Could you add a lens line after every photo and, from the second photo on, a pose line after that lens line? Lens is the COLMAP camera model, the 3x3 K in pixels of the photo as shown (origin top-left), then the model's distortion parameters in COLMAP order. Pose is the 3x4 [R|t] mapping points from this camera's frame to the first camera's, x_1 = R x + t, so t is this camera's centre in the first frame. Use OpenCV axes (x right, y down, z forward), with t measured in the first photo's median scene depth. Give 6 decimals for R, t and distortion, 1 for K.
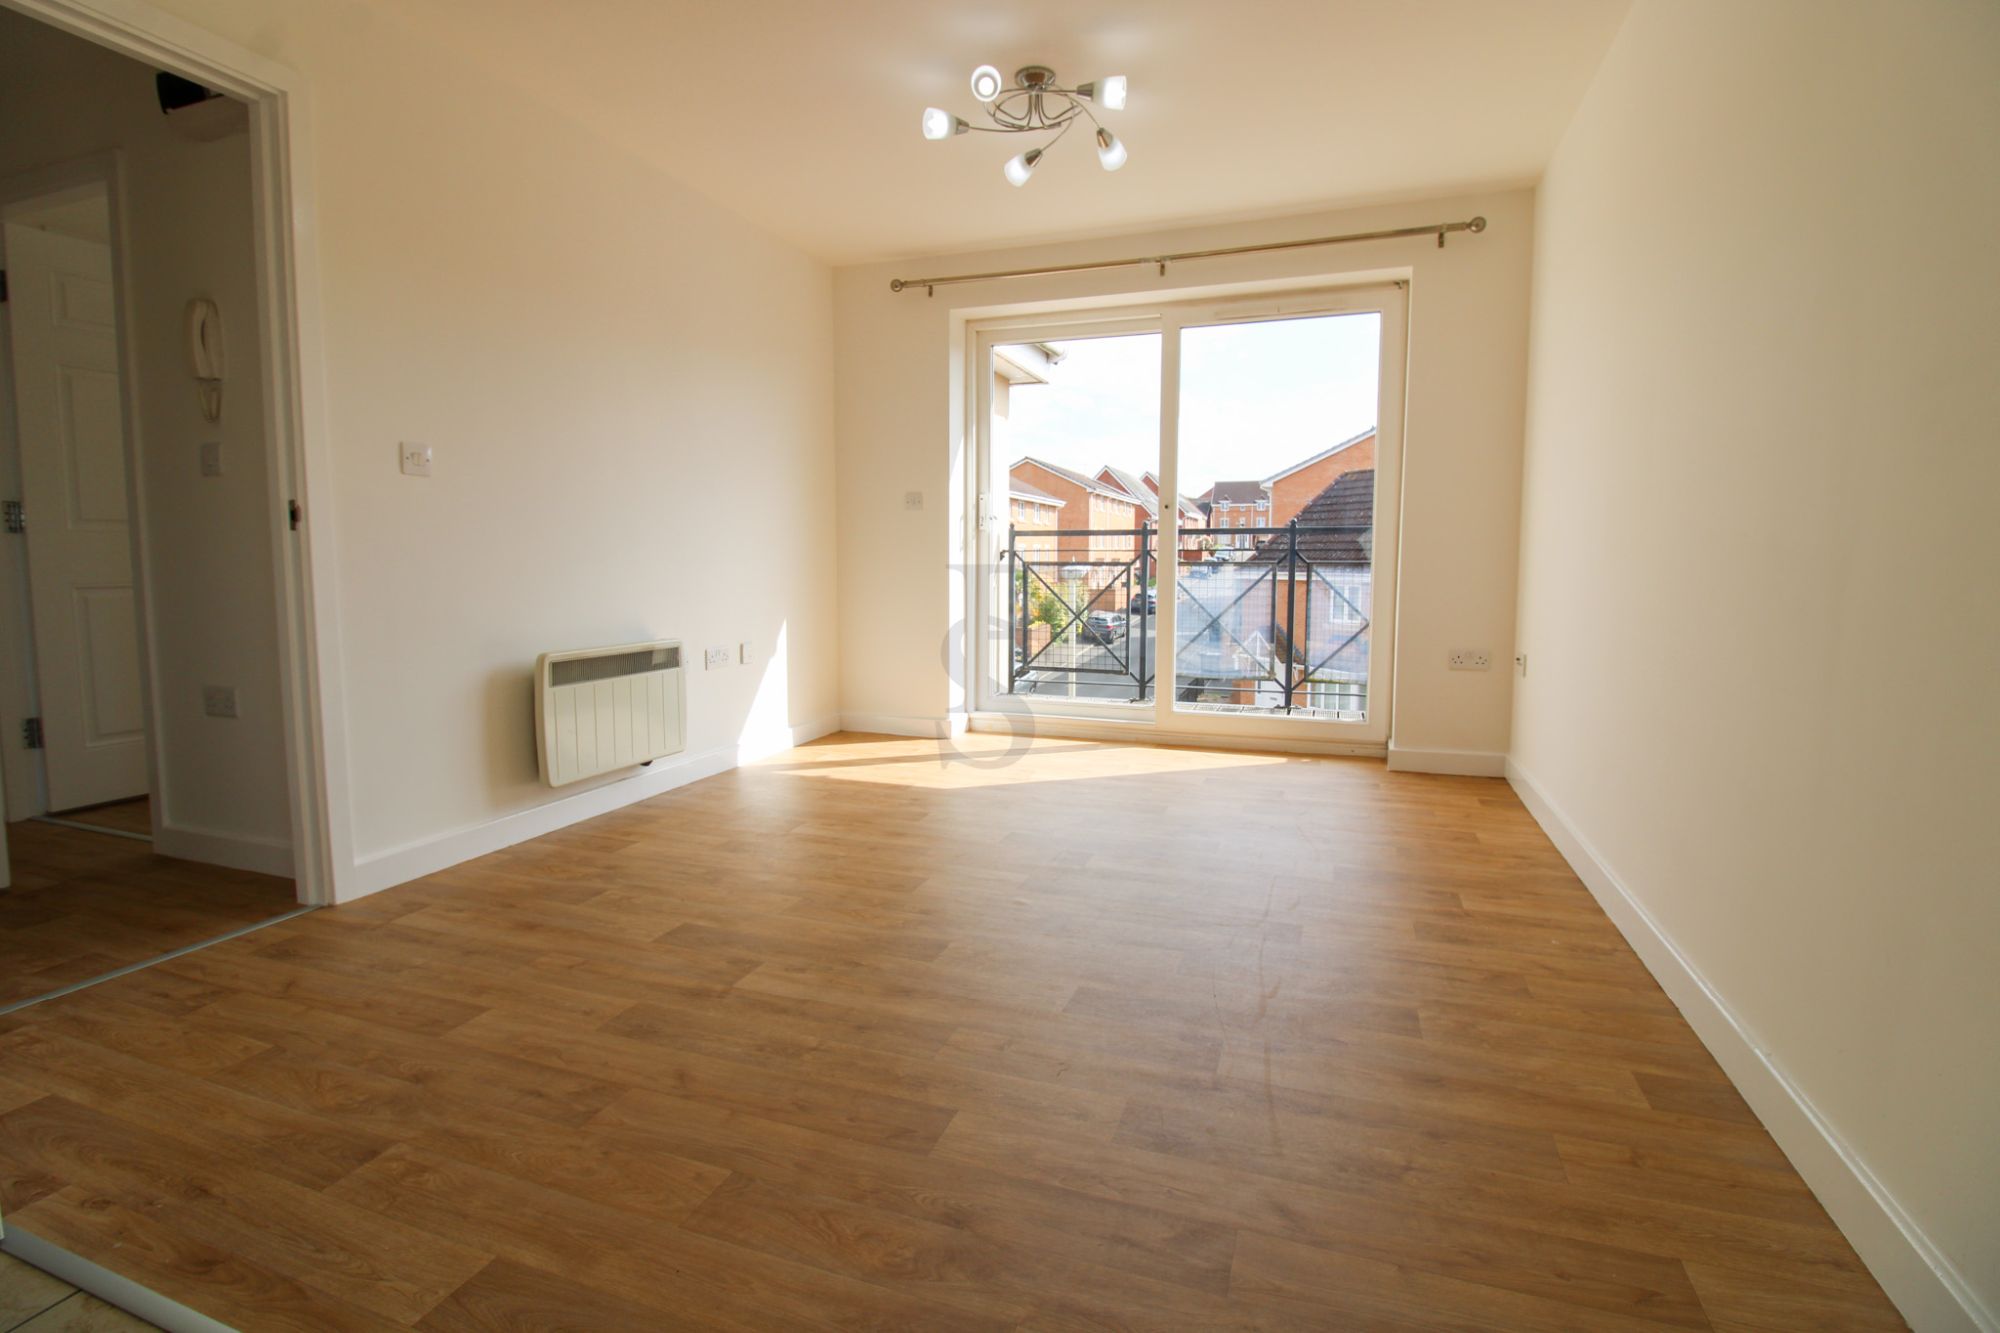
lens RADIAL K [[922.0, 0, 1007.2], [0, 922.0, 640.3], [0, 0, 1]] dist [-0.000668, -0.013327]
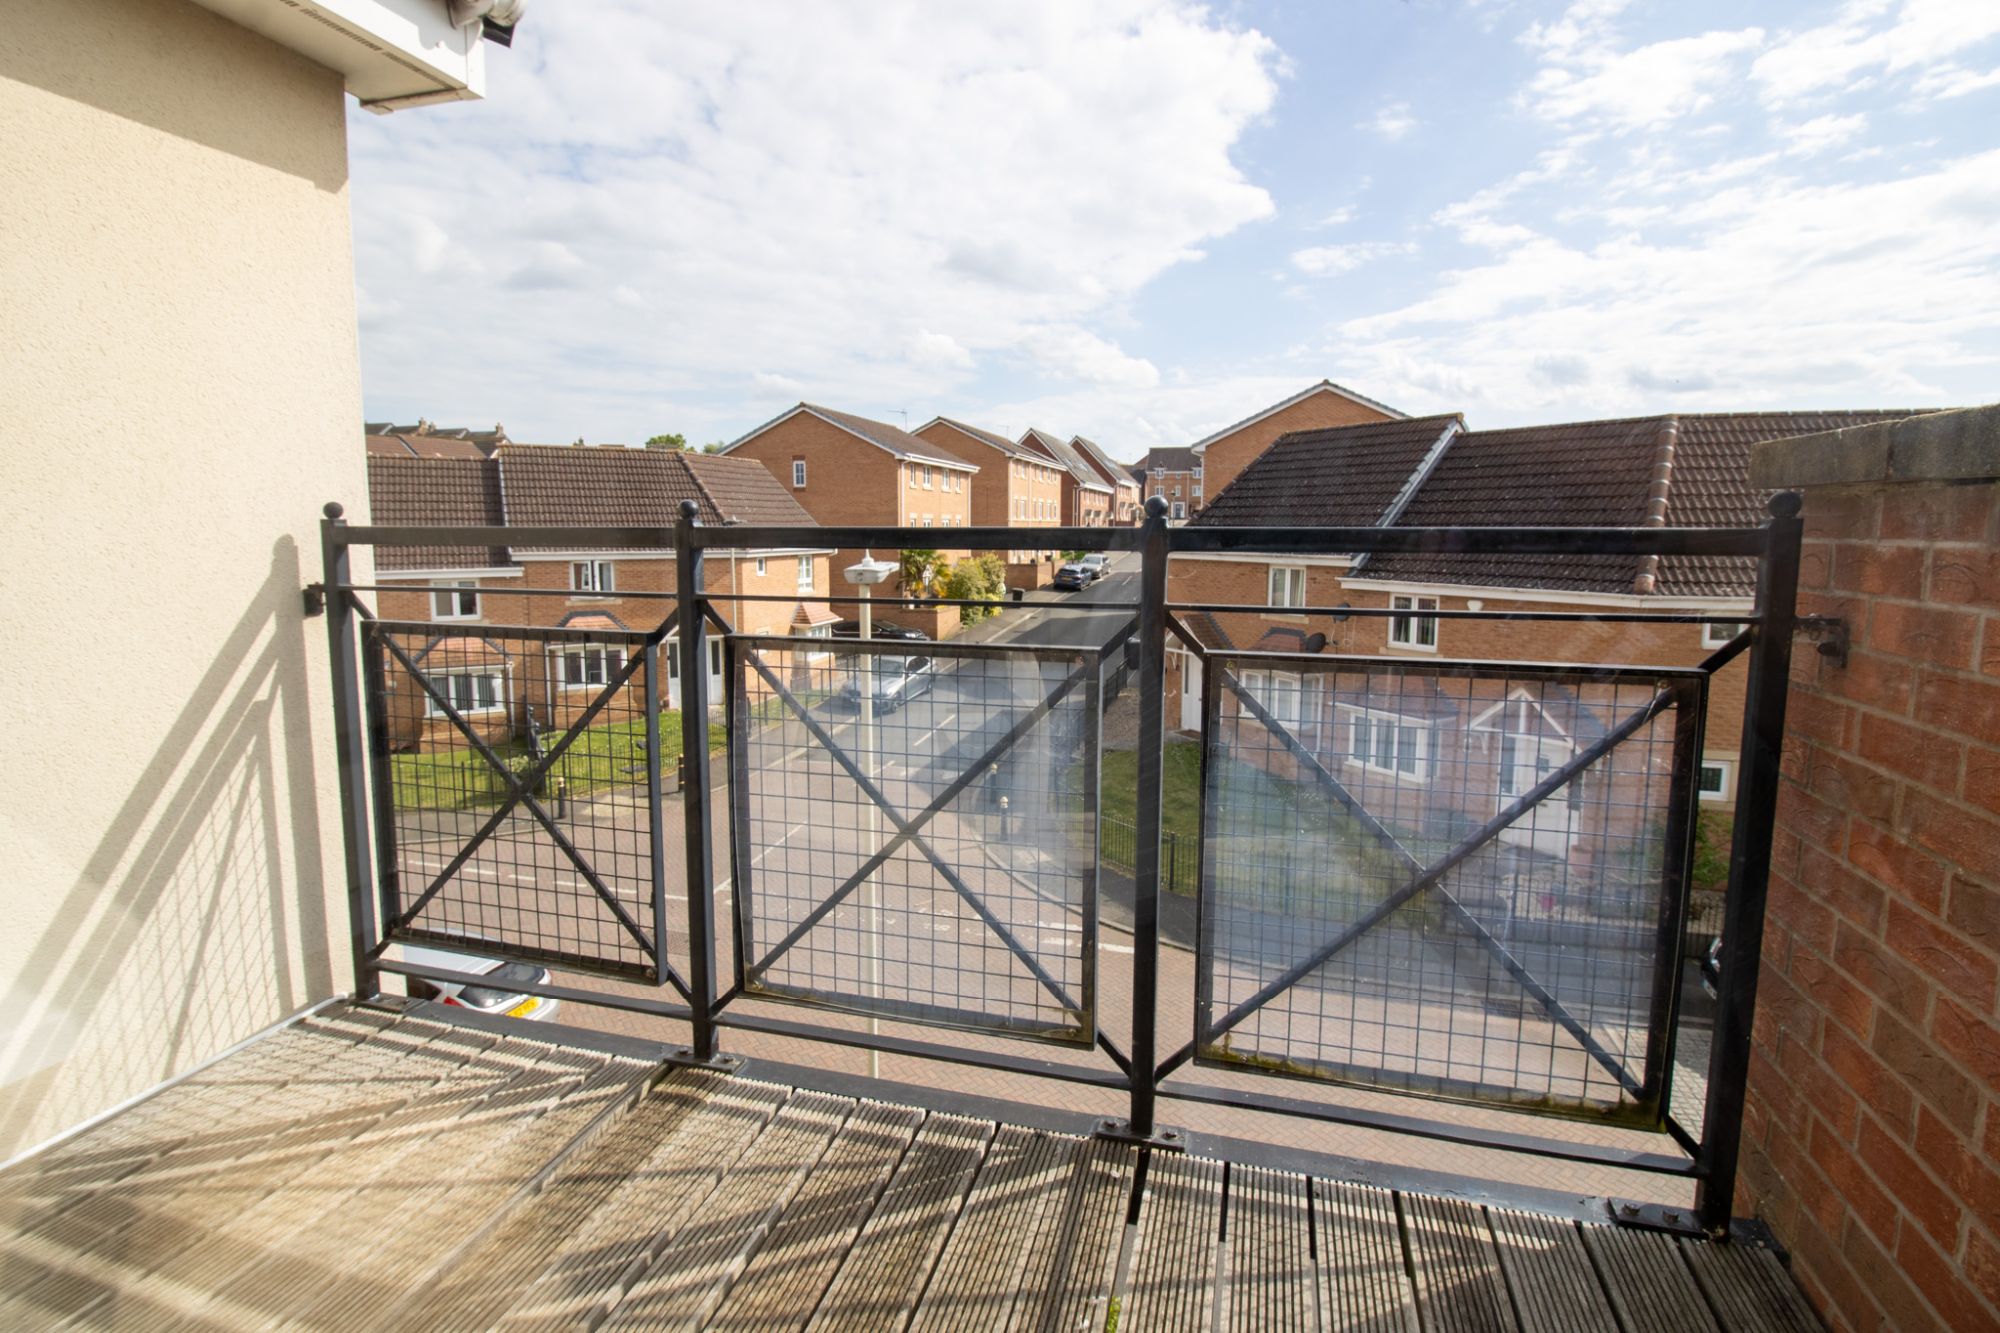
lens RADIAL K [[922.0, 0, 1007.2], [0, 922.0, 640.3], [0, 0, 1]] dist [-0.000668, -0.013327]
pose [[0.998046, -0.006090, 0.062184, 0.033575], [0.003928, 0.999385, 0.034836, -0.013171], [-0.062358, -0.034524, 0.997457, 0.097777]]
